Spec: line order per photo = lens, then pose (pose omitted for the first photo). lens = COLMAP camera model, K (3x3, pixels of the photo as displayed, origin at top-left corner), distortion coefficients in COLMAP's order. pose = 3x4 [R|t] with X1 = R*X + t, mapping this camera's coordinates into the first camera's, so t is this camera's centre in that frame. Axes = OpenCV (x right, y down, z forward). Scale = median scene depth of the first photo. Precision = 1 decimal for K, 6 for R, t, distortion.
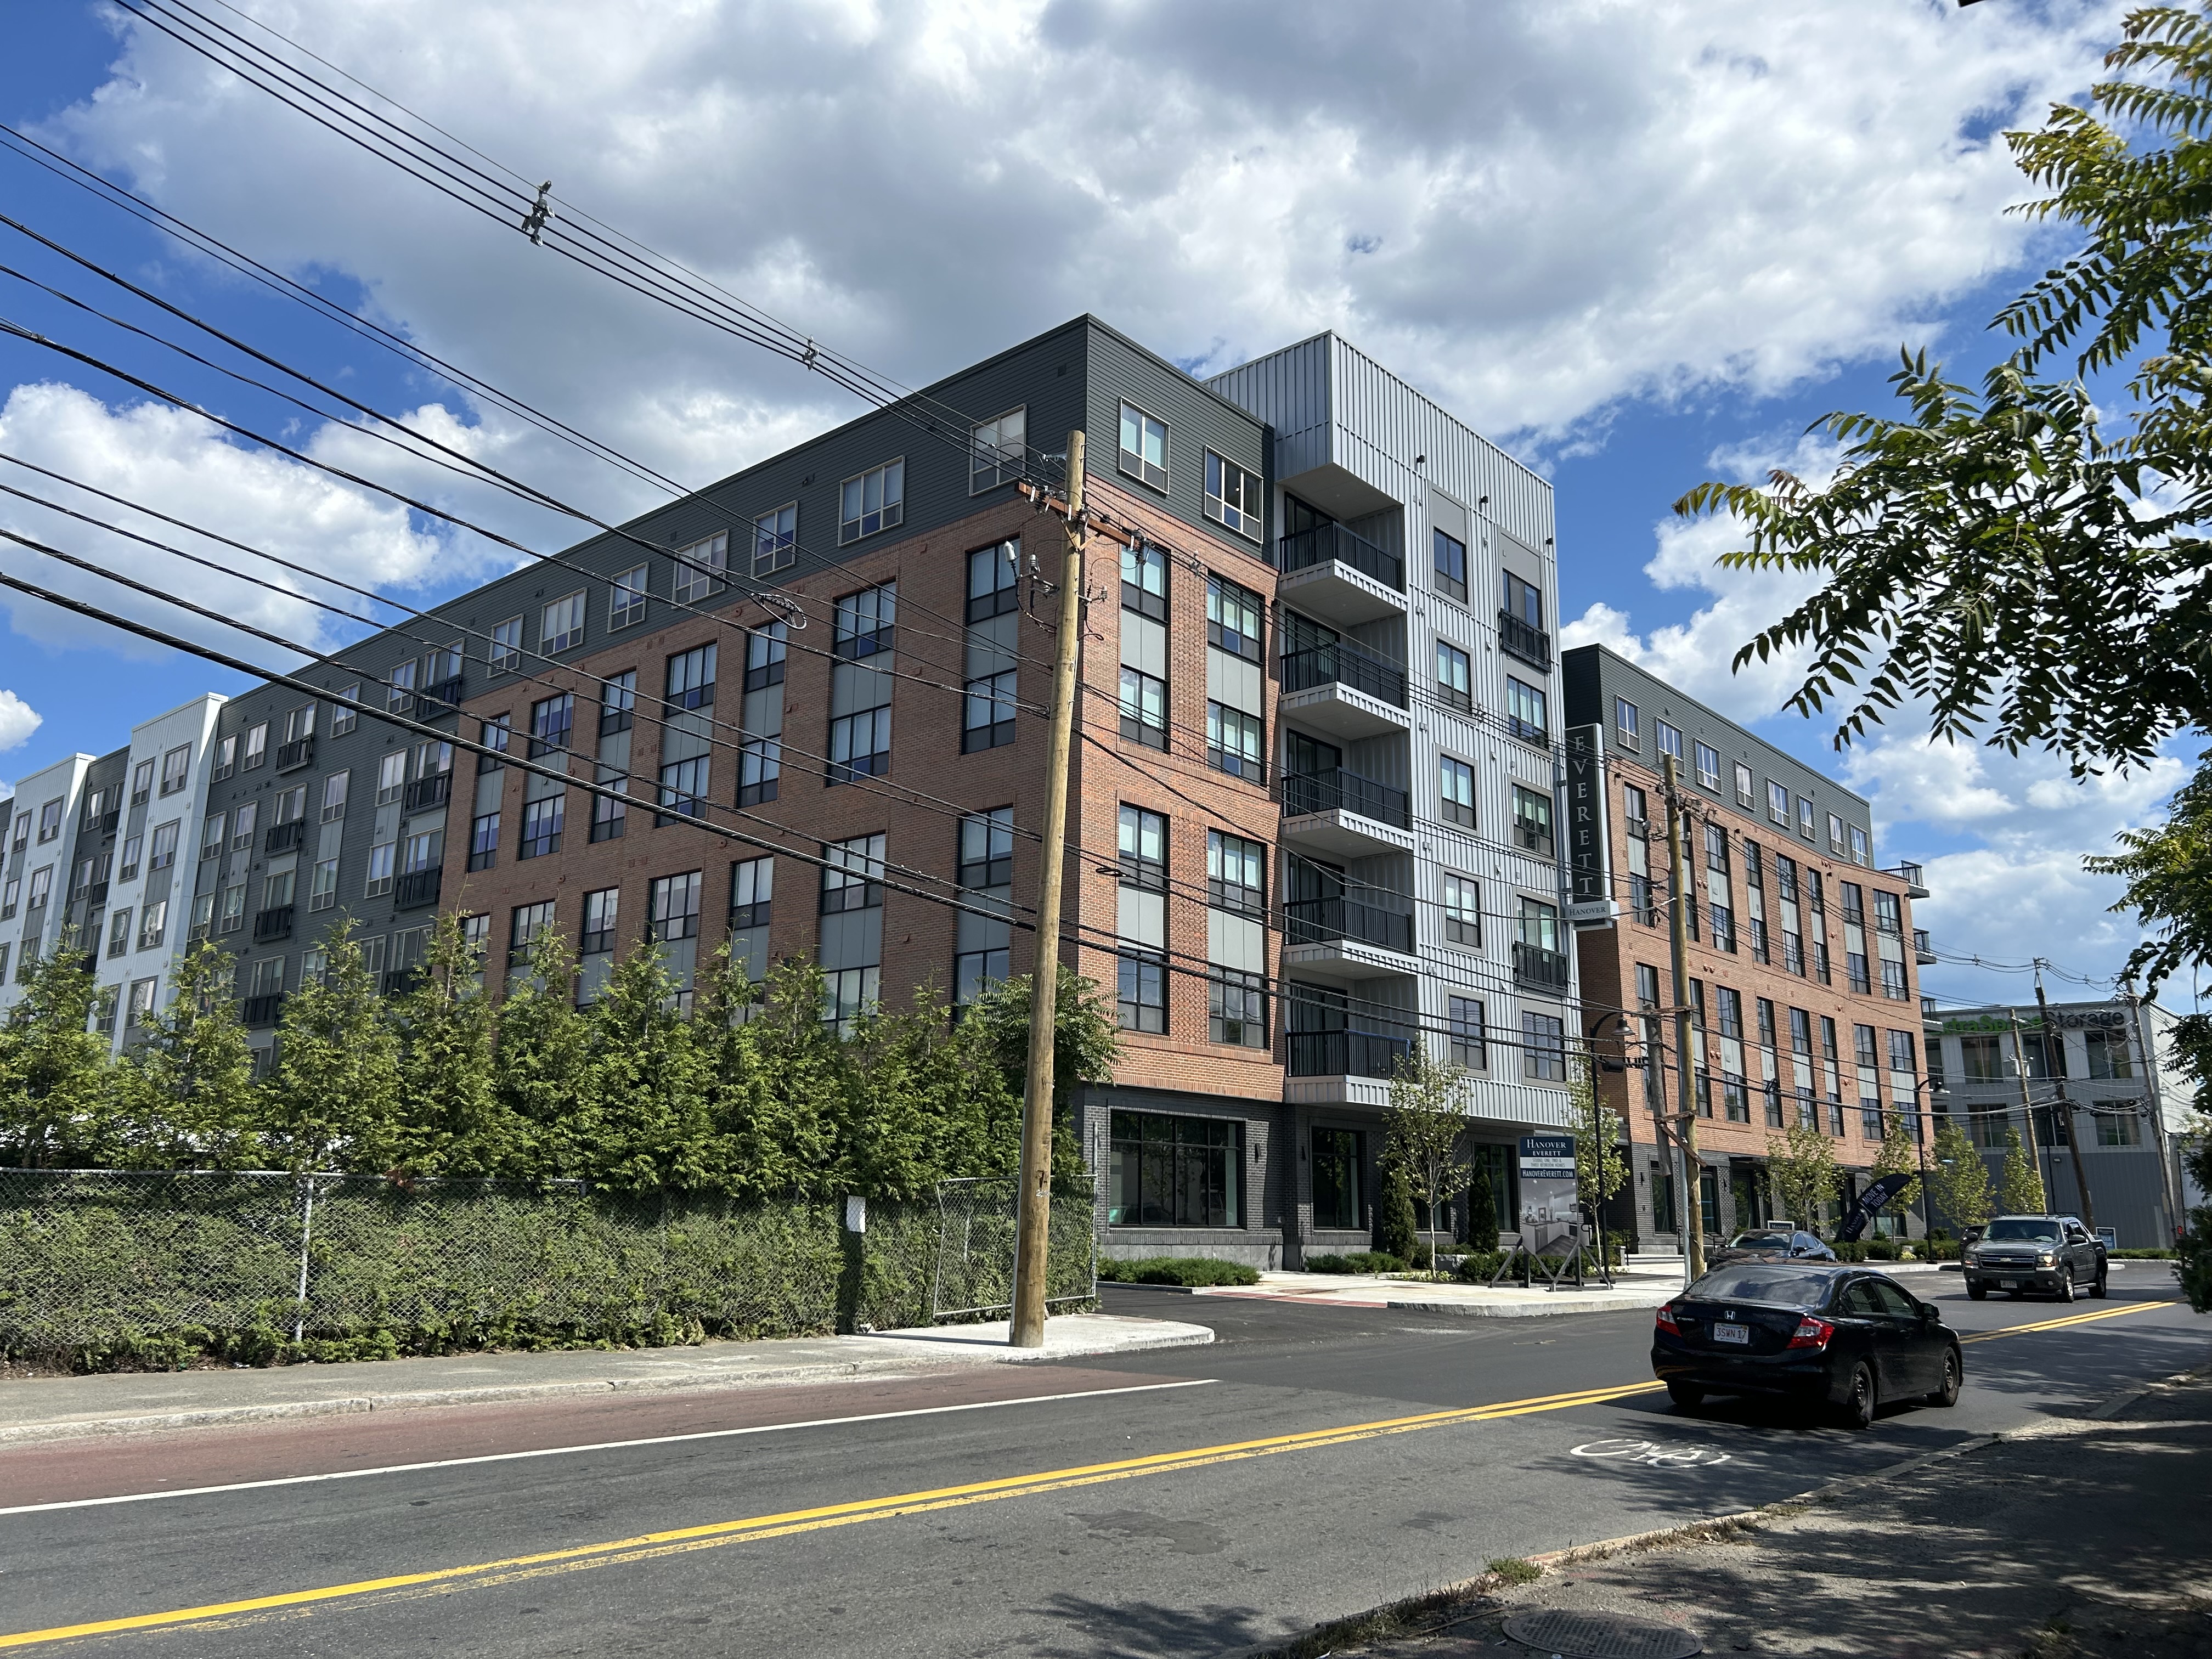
lens RADIAL K [[1681.8, 0, 1091.0], [0, 1681.8, 830.8], [0, 0, 1]] dist [0.054708, -0.043687]
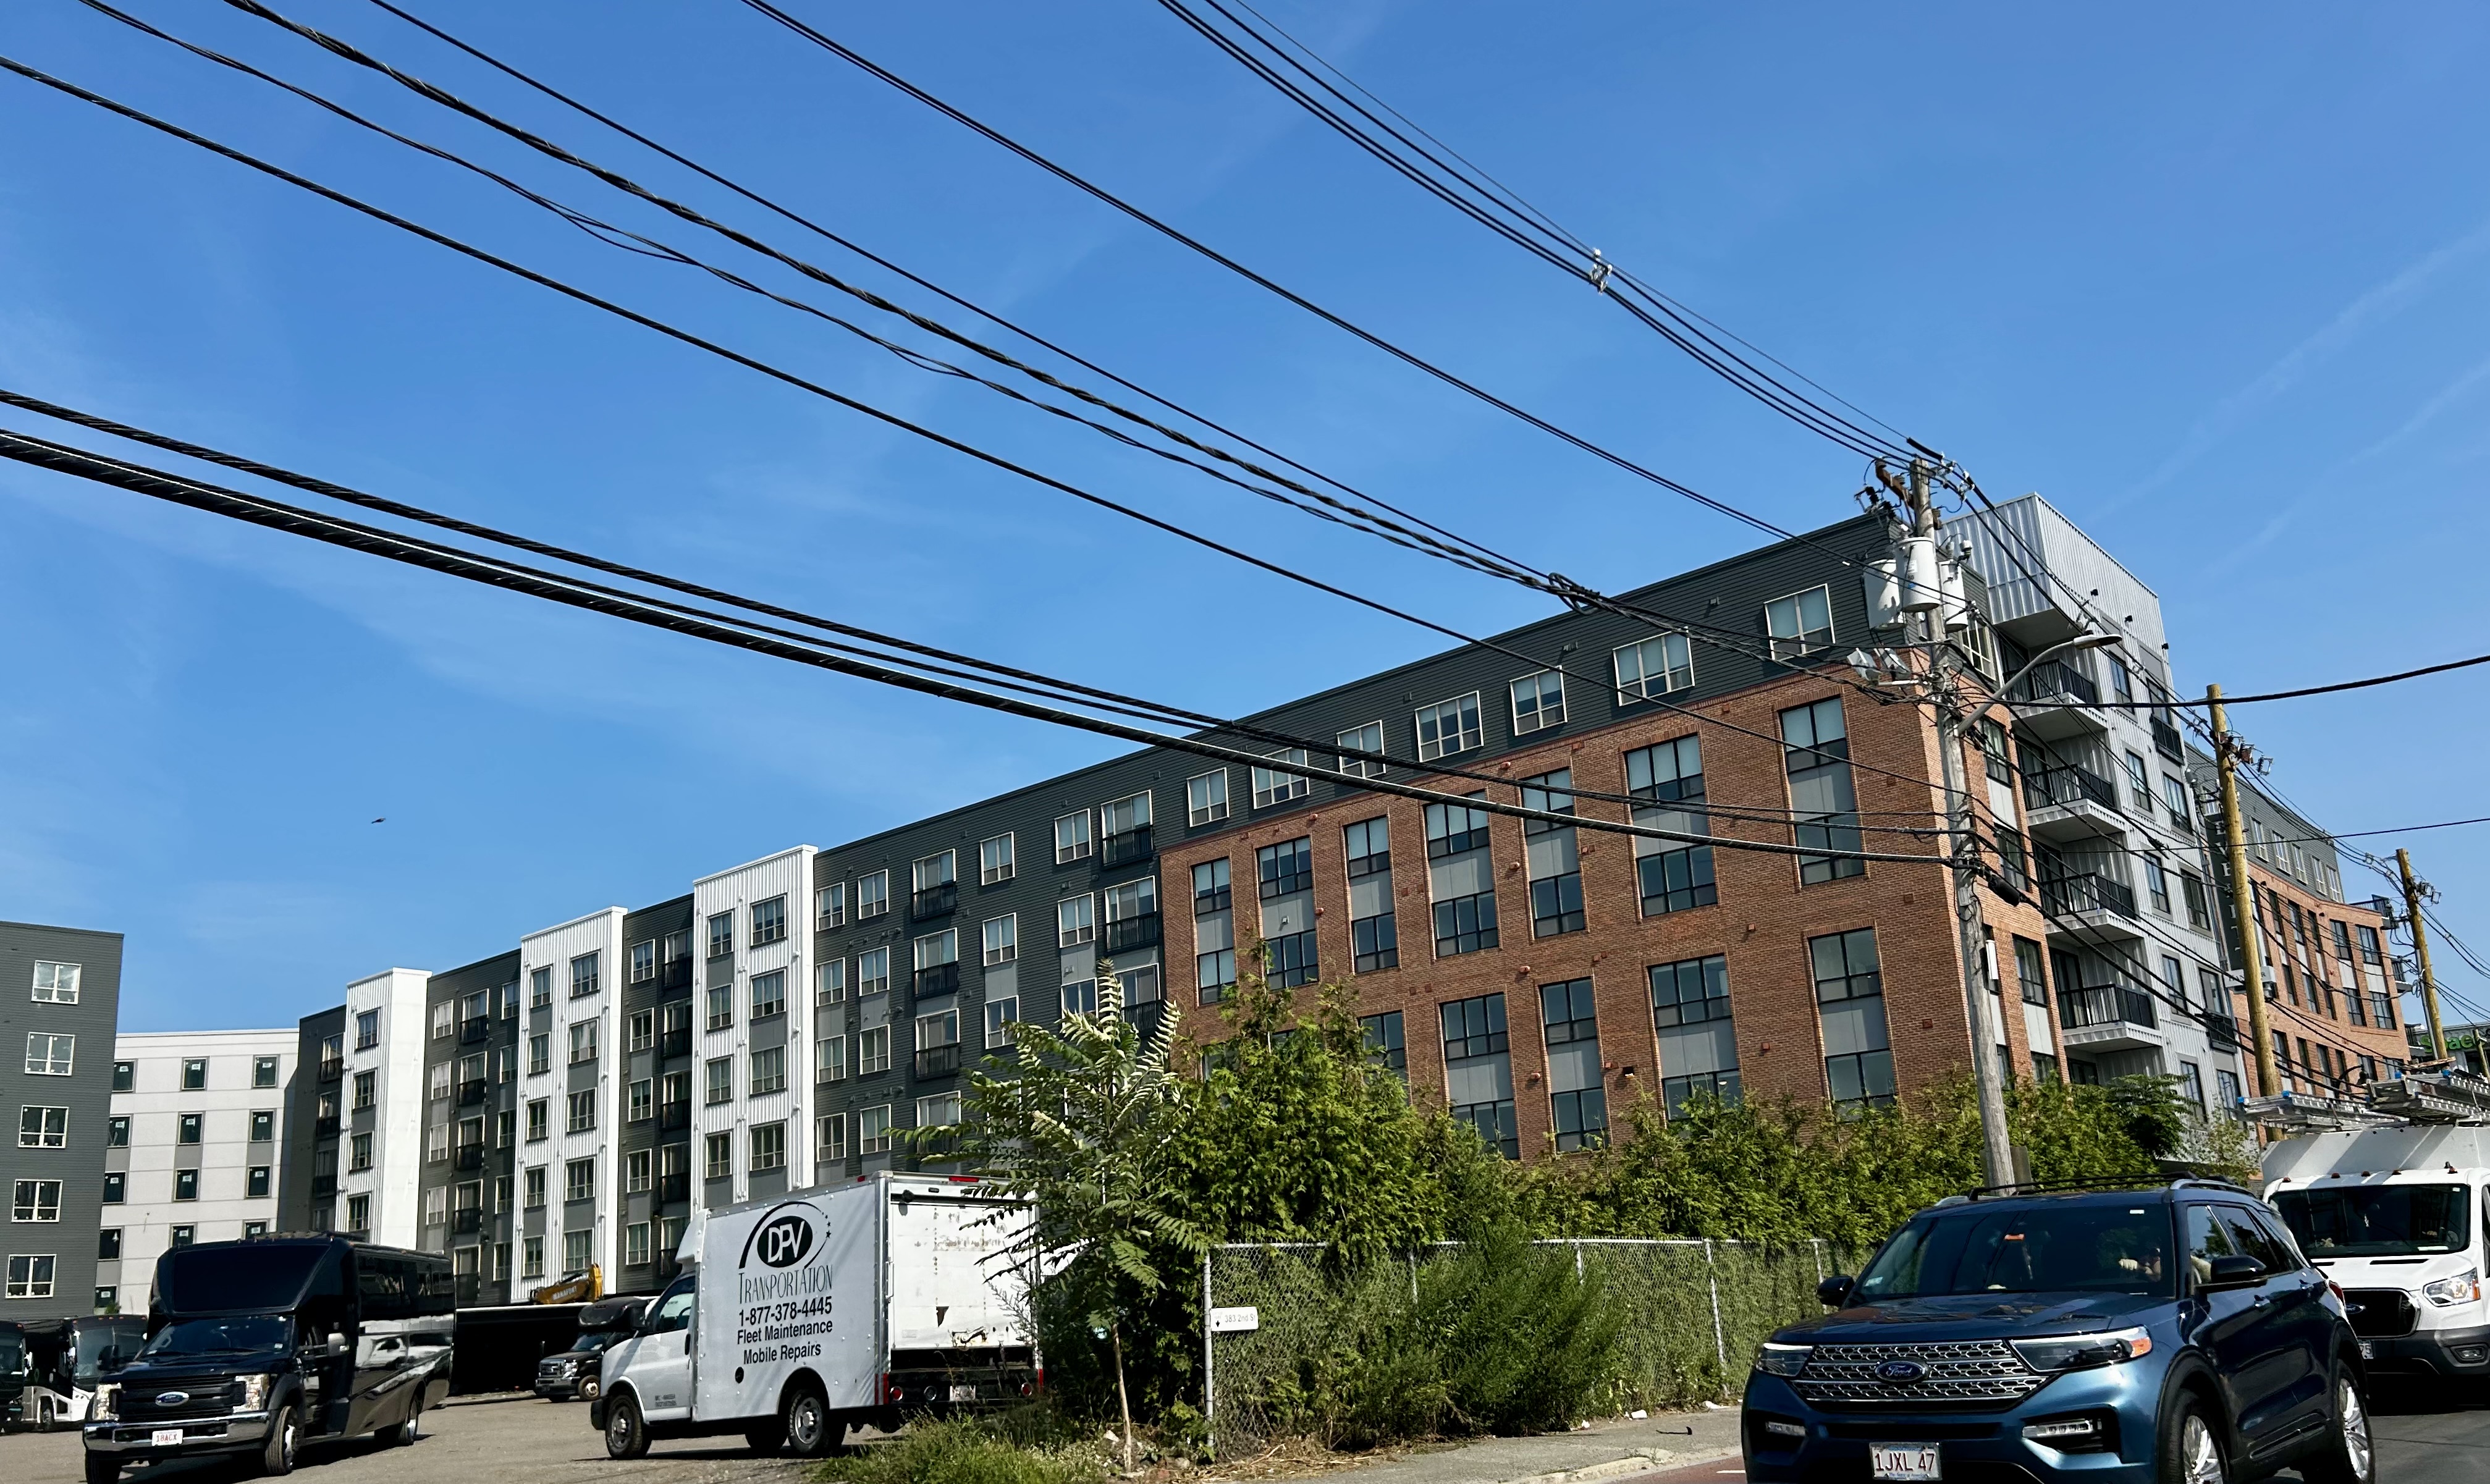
lens RADIAL K [[1877.1, 0, 1231.6], [0, 1877.1, 867.3], [0, 0, 1]] dist [0.039089, 0.007795]
pose [[0.997657, -0.065086, 0.021057, -0.504764], [0.065249, 0.997843, -0.007139, -0.075444], [-0.020547, 0.008496, 0.999753, -0.314995]]
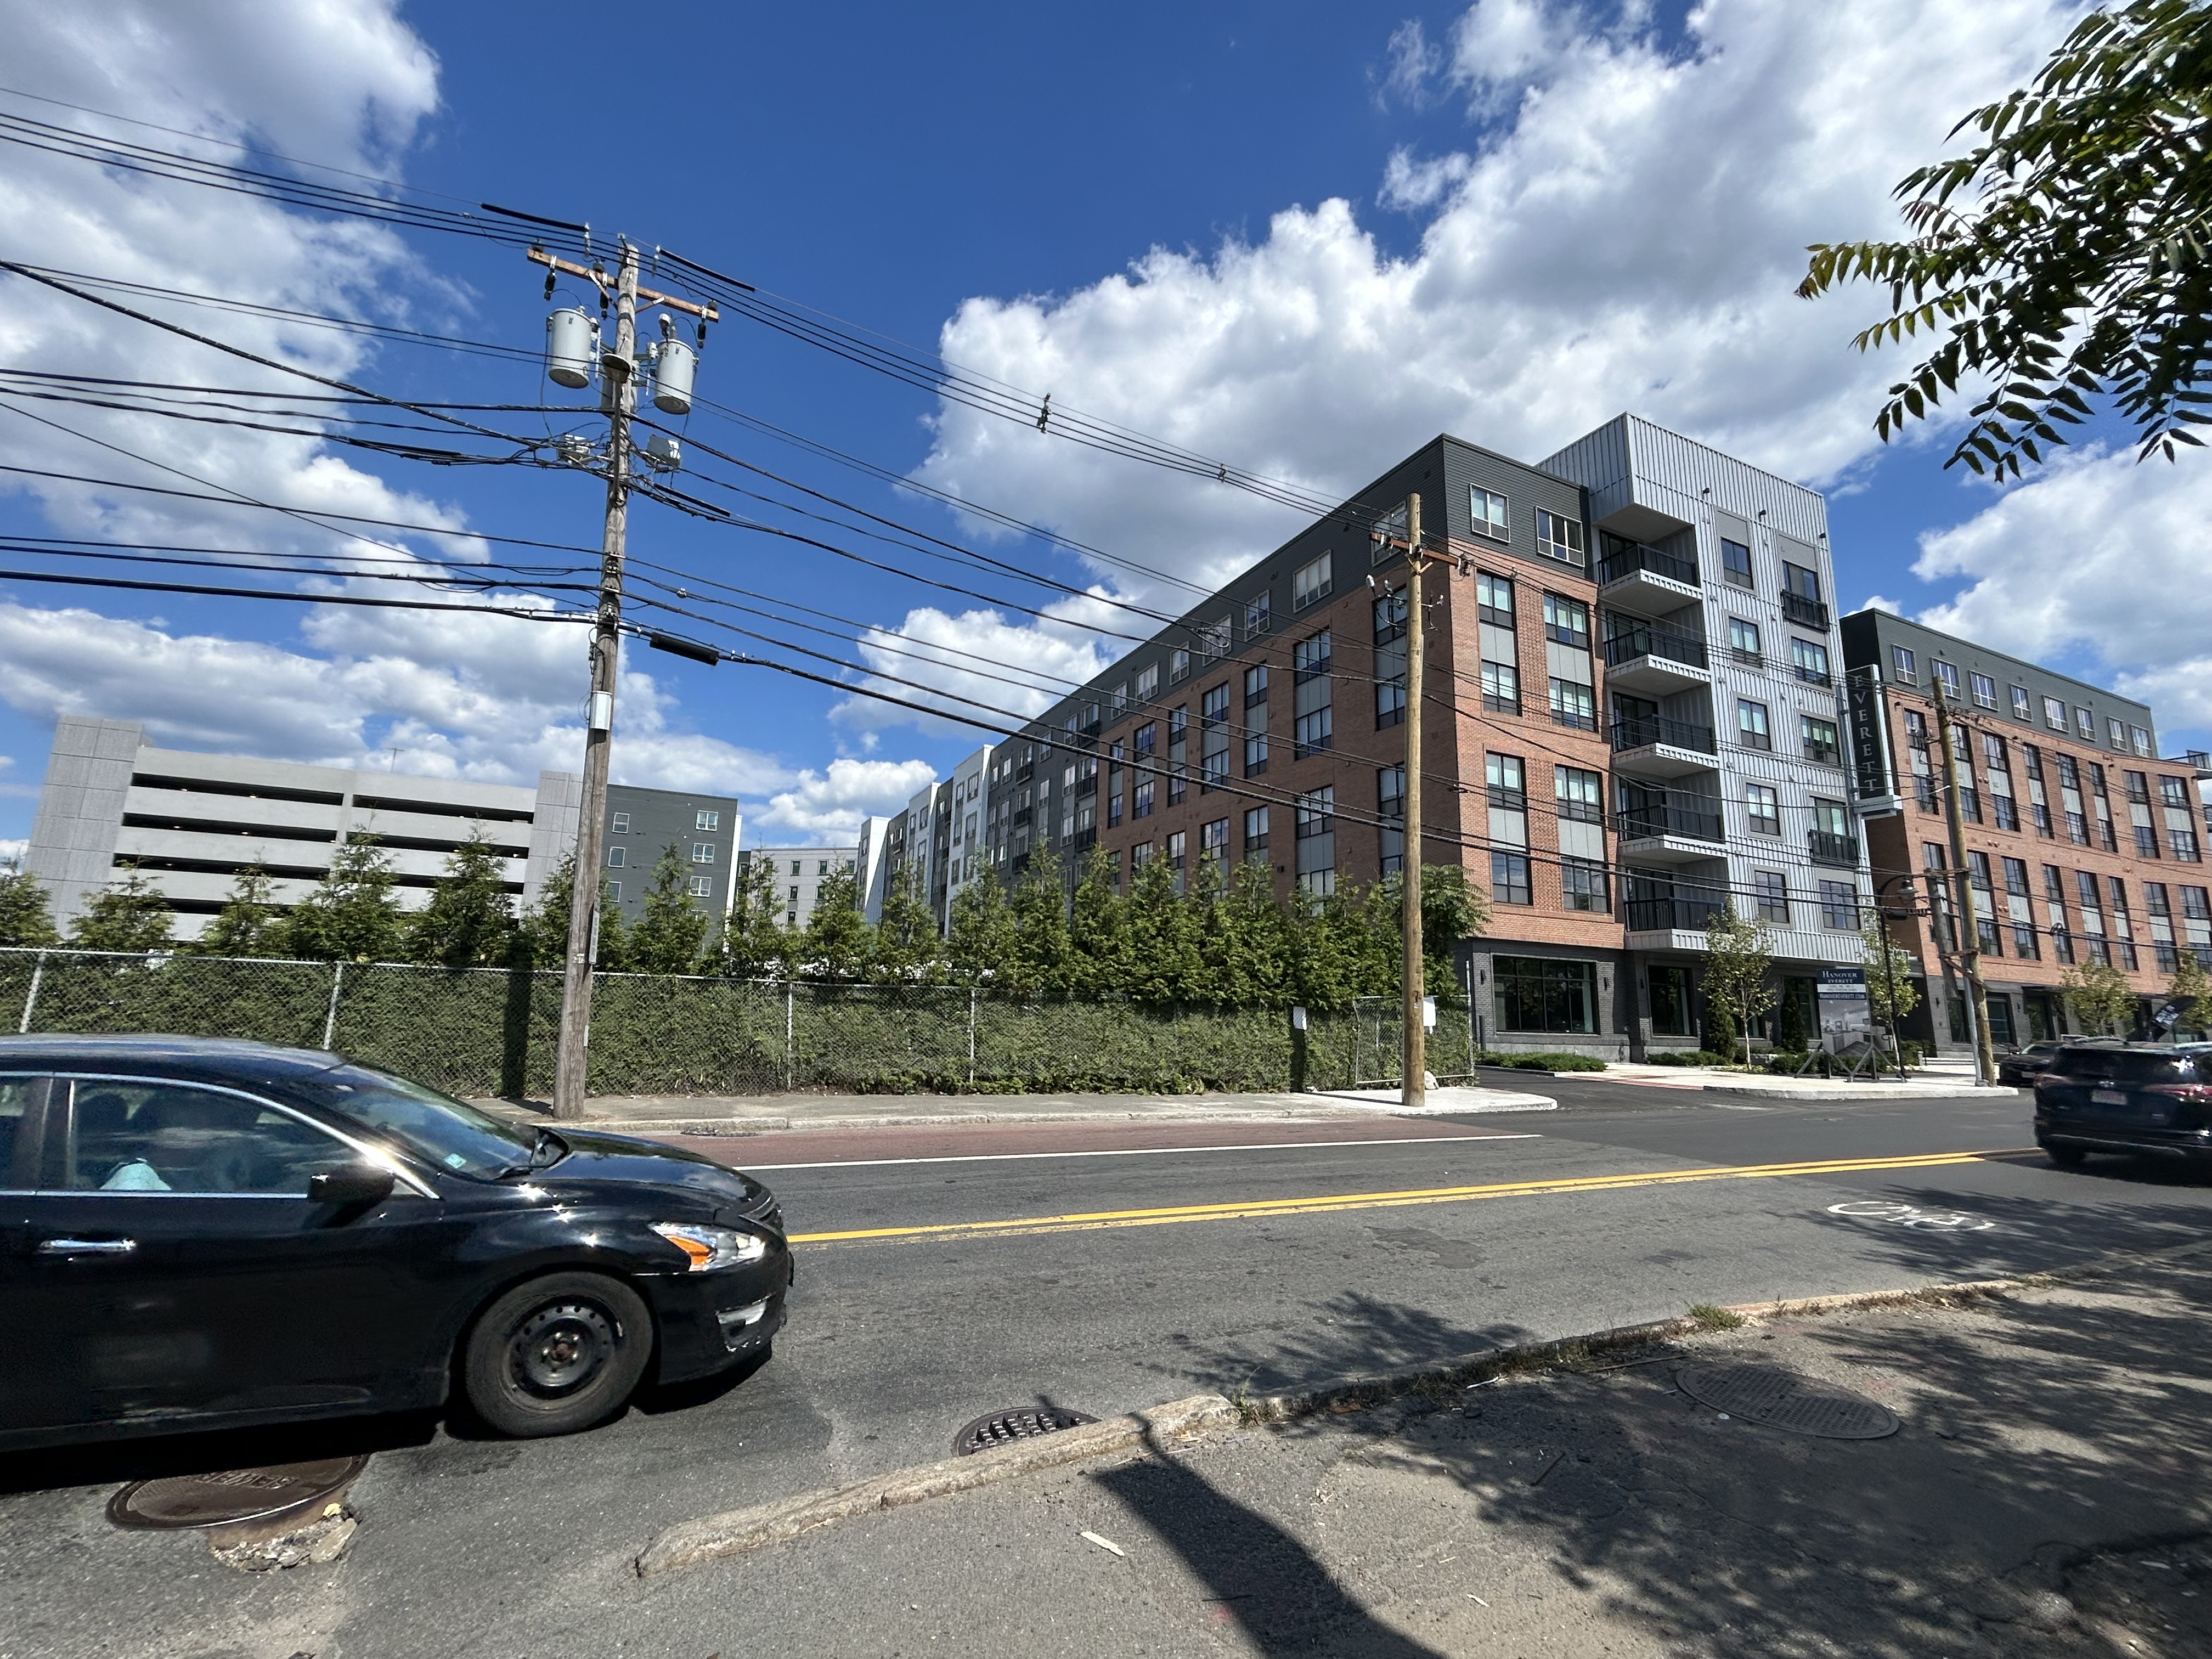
lens RADIAL K [[983.1, 0, 1094.8], [0, 983.1, 826.5], [0, 0, 1]] dist [-0.000238, 0.002375]
pose [[0.921300, -0.063449, -0.383642, 0.026915], [0.073331, 0.997245, 0.011171, 0.013819], [0.381876, -0.038425, 0.923415, 0.048233]]
